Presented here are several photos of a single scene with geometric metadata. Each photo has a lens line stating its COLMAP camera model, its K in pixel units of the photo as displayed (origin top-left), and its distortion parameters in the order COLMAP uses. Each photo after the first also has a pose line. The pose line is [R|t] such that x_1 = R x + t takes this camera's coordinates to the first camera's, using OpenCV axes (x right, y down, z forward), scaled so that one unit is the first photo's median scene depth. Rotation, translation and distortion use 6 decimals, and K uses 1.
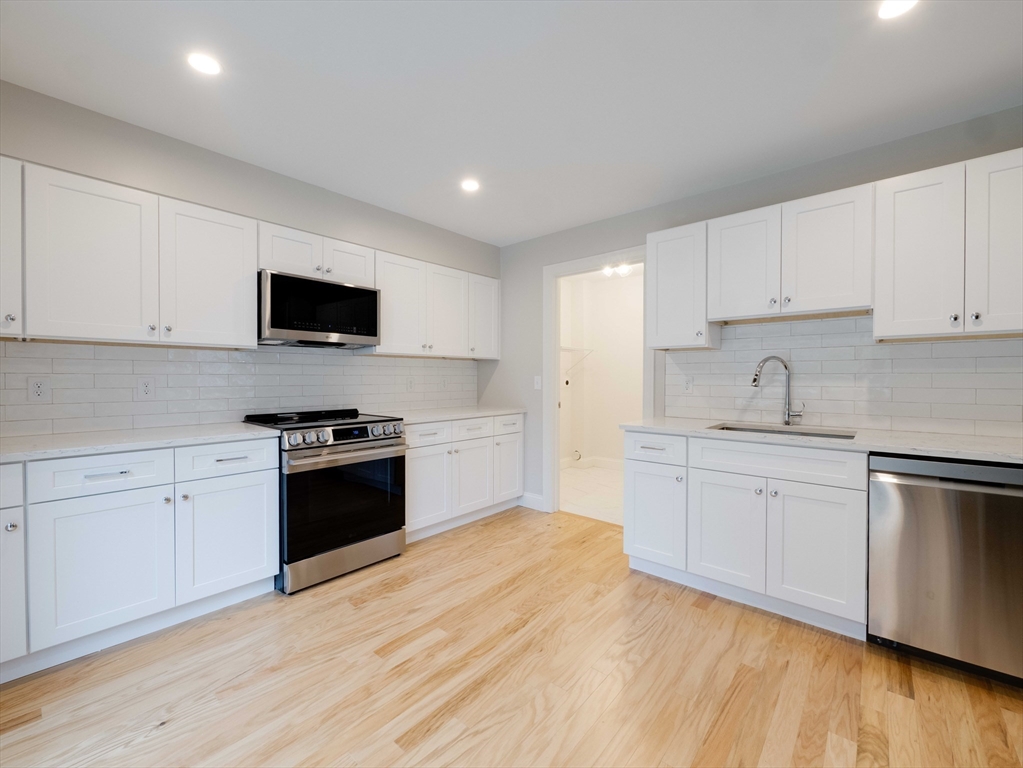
lens RADIAL K [[427.5, 0, 511.6], [0, 427.5, 382.2], [0, 0, 1]] dist [-0.008152, -0.000336]
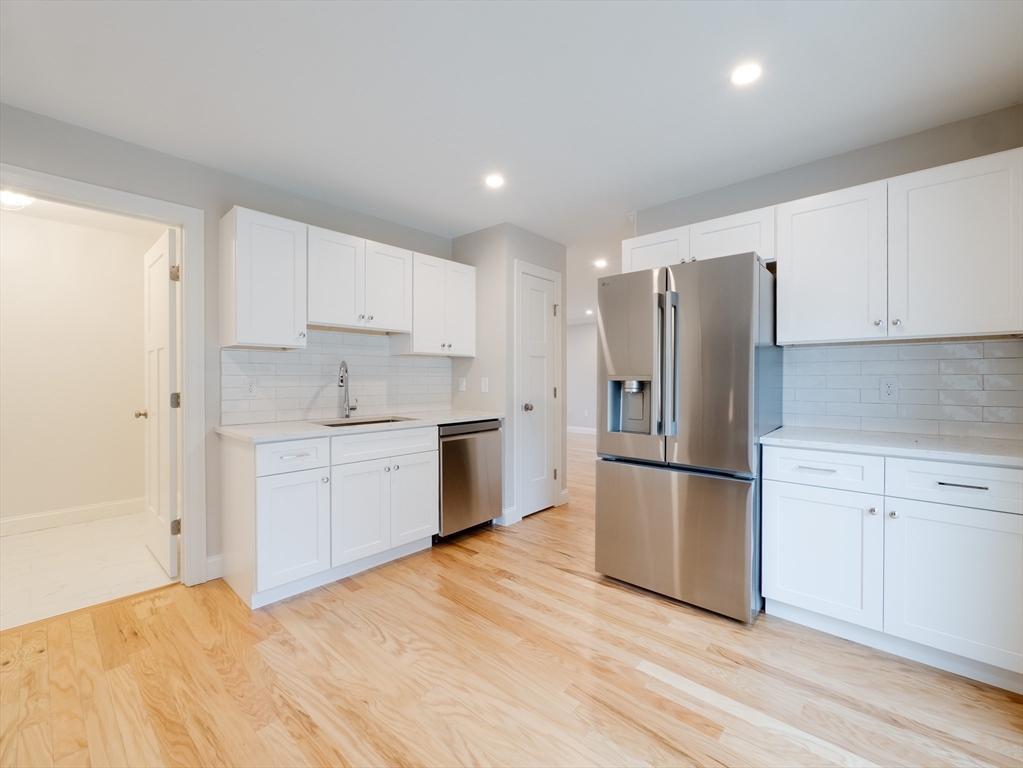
lens RADIAL K [[427.5, 0, 514.0], [0, 427.5, 381.9], [0, 0, 1]] dist [-0.008152, -0.000336]
pose [[0.008334, -0.006553, 0.999944, -0.601731], [0.011622, 0.999912, 0.006456, -0.004624], [-0.999898, 0.011568, 0.008410, 0.544291]]
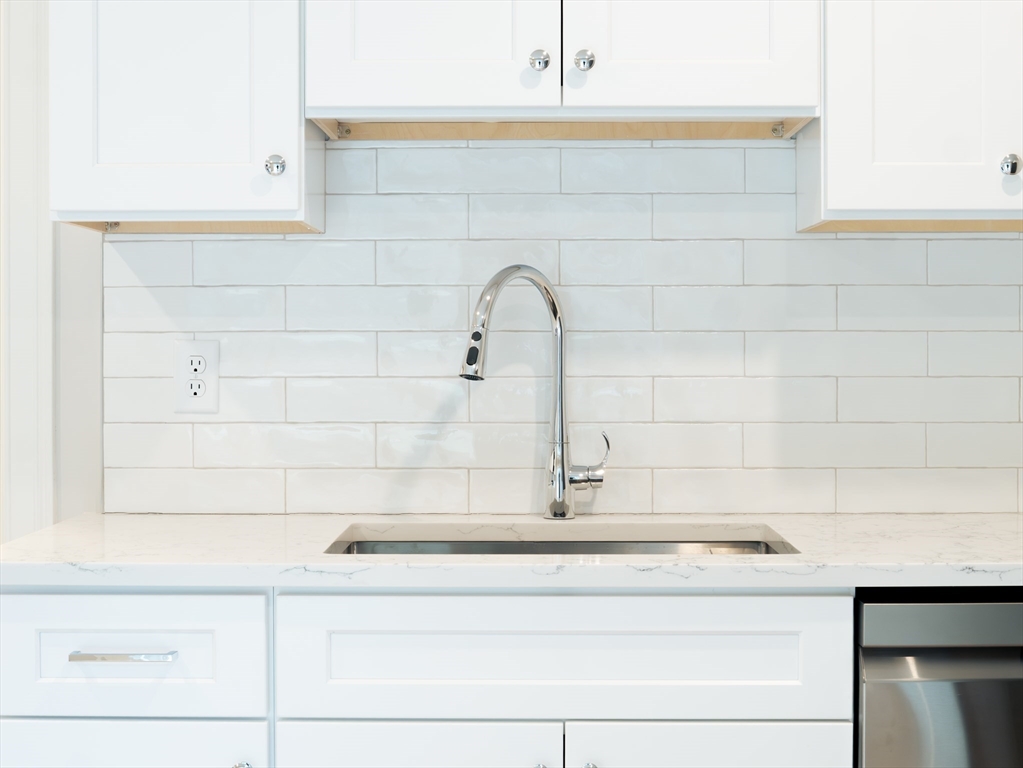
lens RADIAL K [[1786.5, 0, 511.5], [0, 1786.5, 382.8], [0, 0, 1]] dist [-0.051036, 0.000000]
pose [[0.757678, -0.015040, 0.652455, -0.134504], [0.008738, 0.999879, 0.012901, -0.001846], [-0.652570, -0.004073, 0.757717, 0.155812]]
